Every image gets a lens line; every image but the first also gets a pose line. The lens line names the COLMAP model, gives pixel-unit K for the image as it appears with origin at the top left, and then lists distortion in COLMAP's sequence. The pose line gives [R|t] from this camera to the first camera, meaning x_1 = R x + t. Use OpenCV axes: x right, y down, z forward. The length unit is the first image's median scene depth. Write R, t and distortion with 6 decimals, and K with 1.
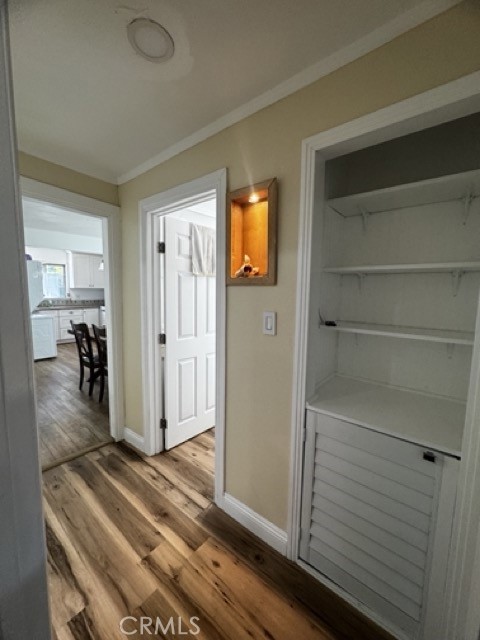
lens RADIAL K [[256.7, 0, 238.5], [0, 256.7, 319.9], [0, 0, 1]] dist [-0.003009, 0.001176]
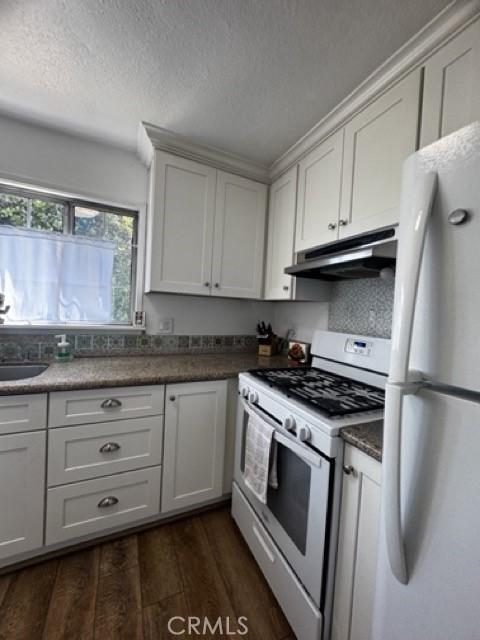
lens RADIAL K [[256.7, 0, 240.6], [0, 256.7, 319.1], [0, 0, 1]] dist [-0.003009, 0.001176]
pose [[0.910336, 0.060454, -0.409431, -0.447113], [-0.099056, 0.992347, -0.073720, -0.085434], [0.401841, 0.107666, 0.909358, 0.792076]]
